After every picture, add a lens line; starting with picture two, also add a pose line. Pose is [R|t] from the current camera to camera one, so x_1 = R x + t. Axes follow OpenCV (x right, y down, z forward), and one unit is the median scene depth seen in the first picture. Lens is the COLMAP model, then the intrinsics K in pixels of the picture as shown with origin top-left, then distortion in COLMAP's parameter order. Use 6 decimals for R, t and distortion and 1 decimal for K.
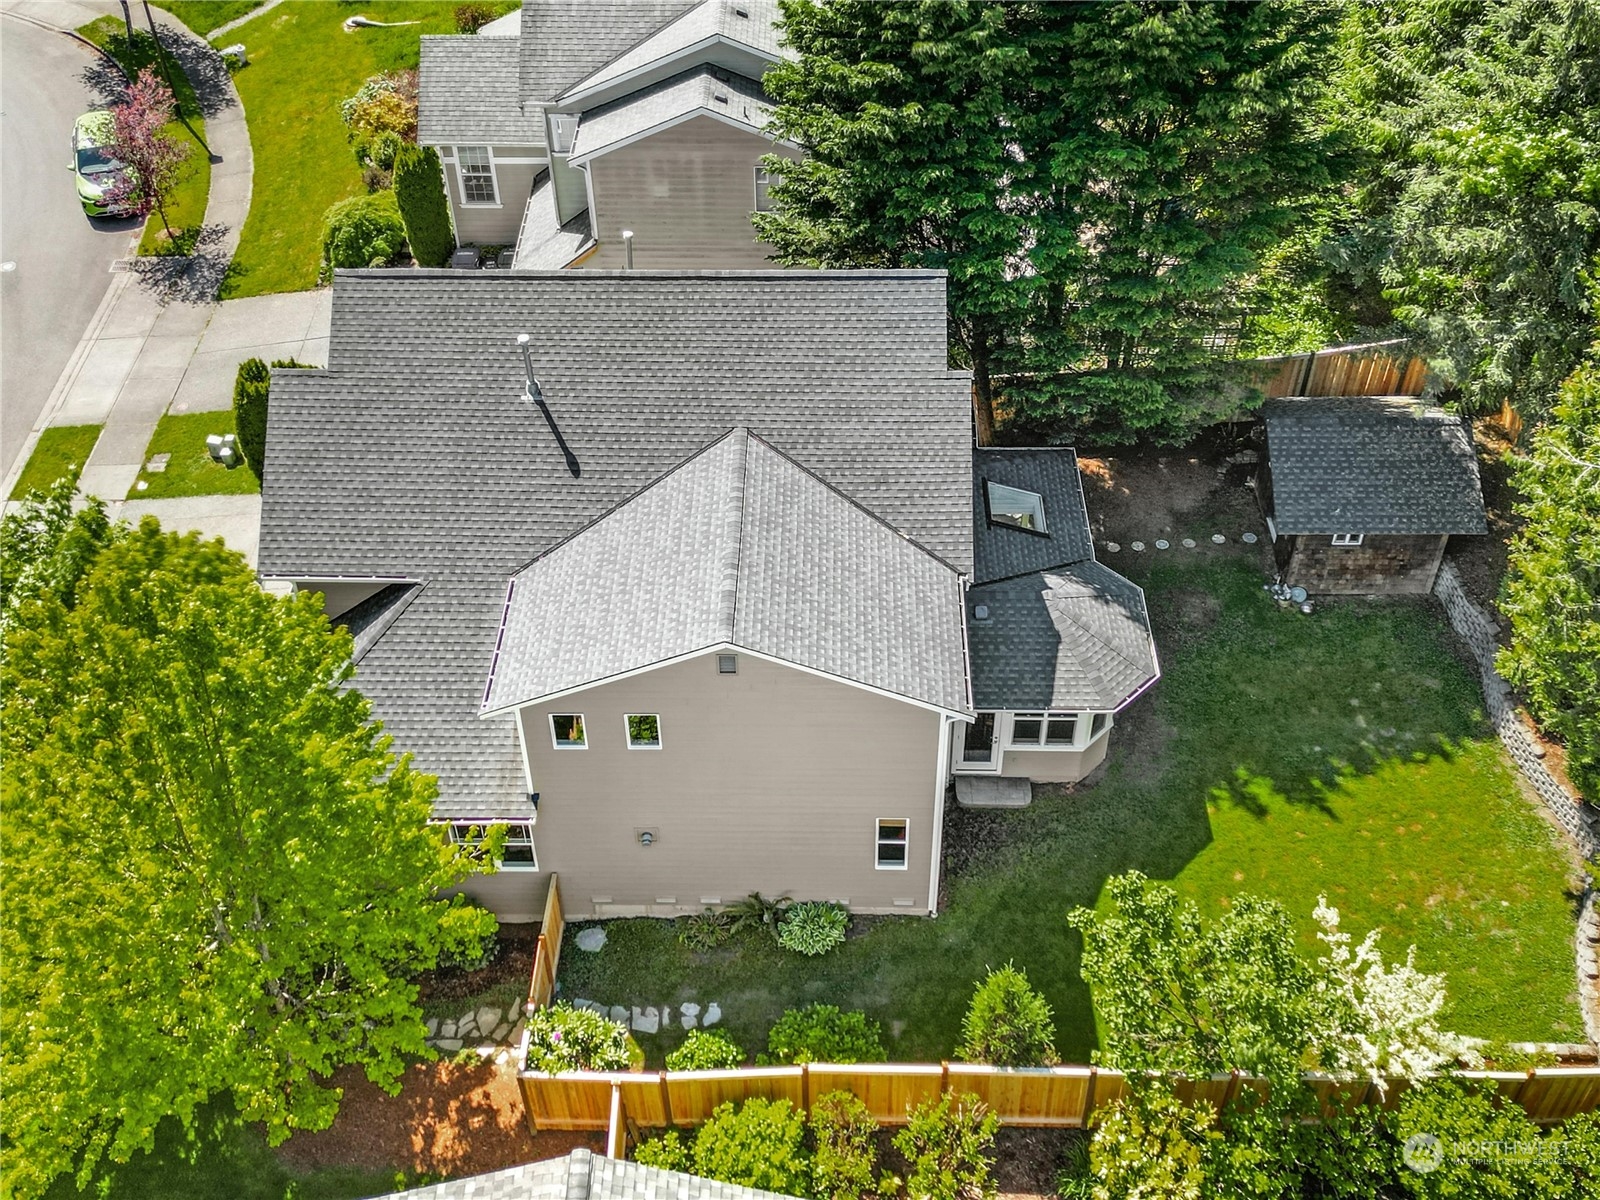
lens RADIAL K [[1654.8, 0, 776.6], [0, 1654.8, 600.0], [0, 0, 1]] dist [0.170033, 0.004920]
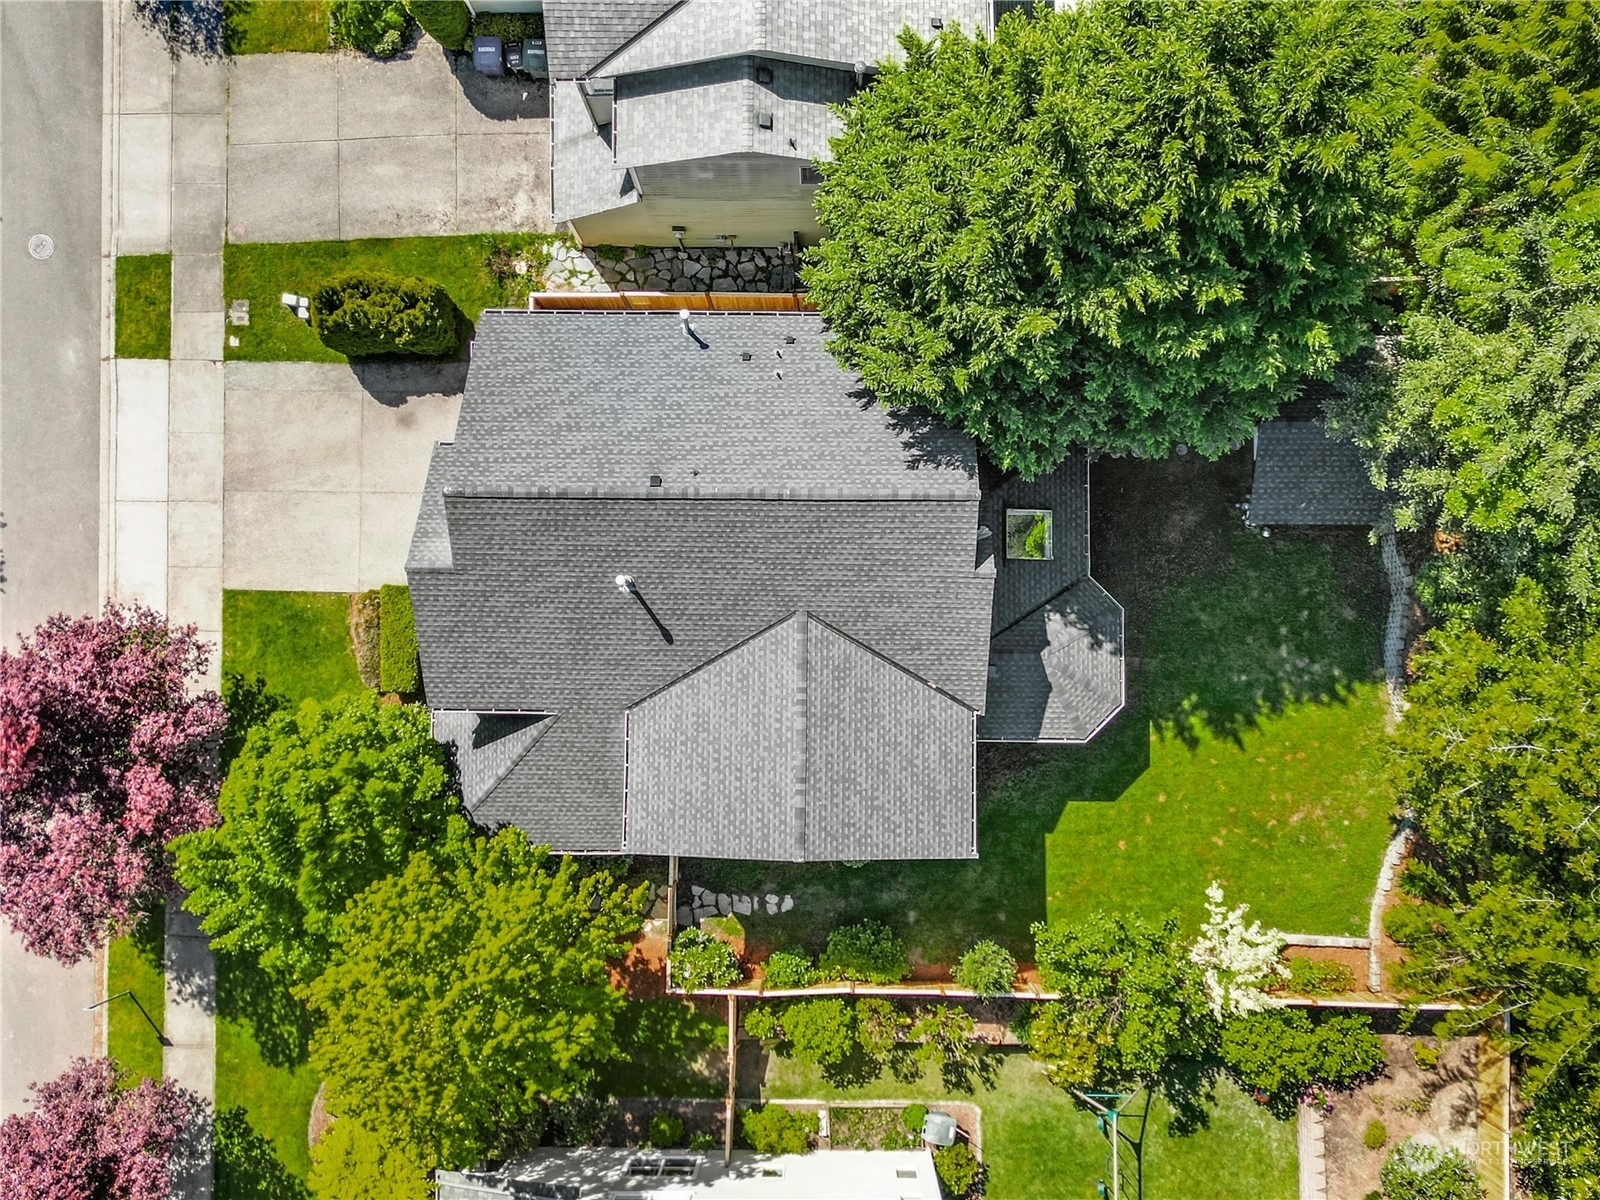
lens RADIAL K [[1648.3, 0, 793.5], [0, 1648.3, 594.8], [0, 0, 1]] dist [0.224365, -0.010617]
pose [[0.999747, -0.022338, 0.002717, -0.030774], [0.014309, 0.724271, 0.689367, -0.944487], [-0.017367, -0.689154, 0.724407, 0.130254]]
